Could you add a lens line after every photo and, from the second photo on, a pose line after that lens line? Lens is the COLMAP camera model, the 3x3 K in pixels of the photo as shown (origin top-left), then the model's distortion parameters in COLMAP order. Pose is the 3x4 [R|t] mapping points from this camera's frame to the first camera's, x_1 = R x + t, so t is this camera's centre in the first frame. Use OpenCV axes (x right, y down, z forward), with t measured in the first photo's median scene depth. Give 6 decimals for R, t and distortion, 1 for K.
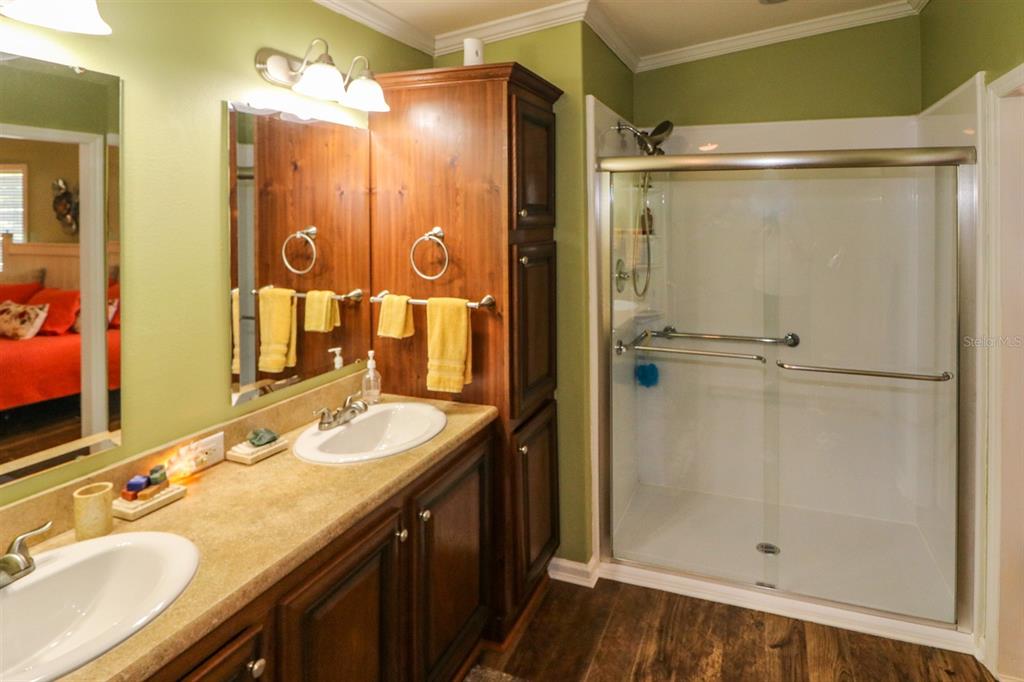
lens RADIAL K [[578.1, 0, 514.8], [0, 578.1, 247.0], [0, 0, 1]] dist [-0.000598, -0.000421]
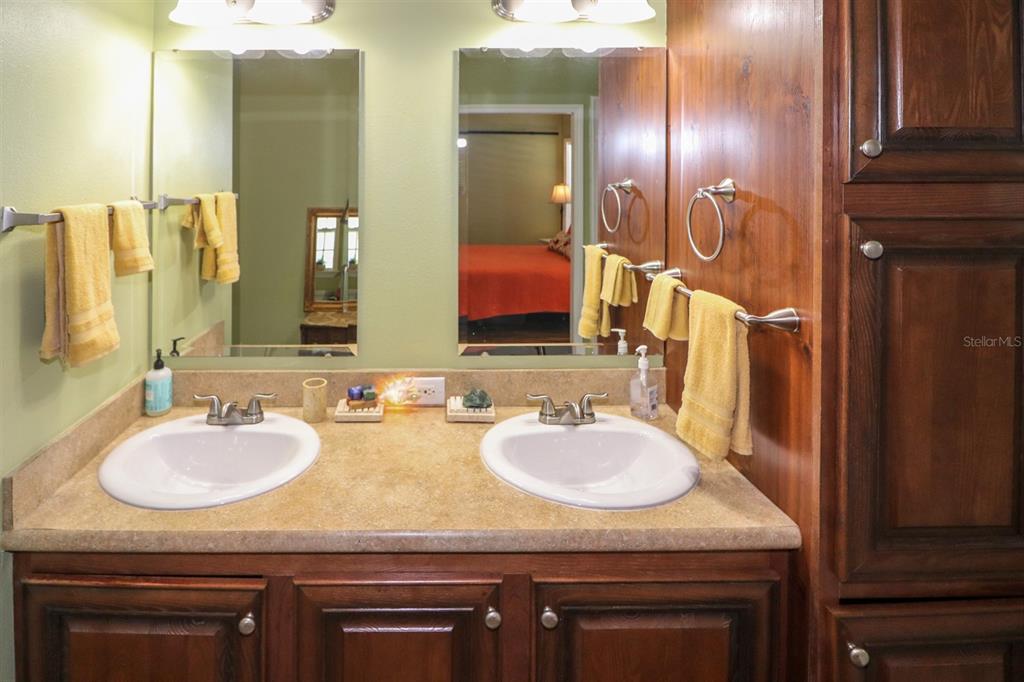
lens RADIAL K [[505.5, 0, 340.5], [0, 505.5, 181.6], [0, 0, 1]] dist [-0.001316, -0.000940]
pose [[0.393564, 0.013215, -0.919202, 0.216506], [-0.045219, 0.998965, -0.005000, -0.009570], [0.918184, 0.043533, 0.393754, 0.438847]]
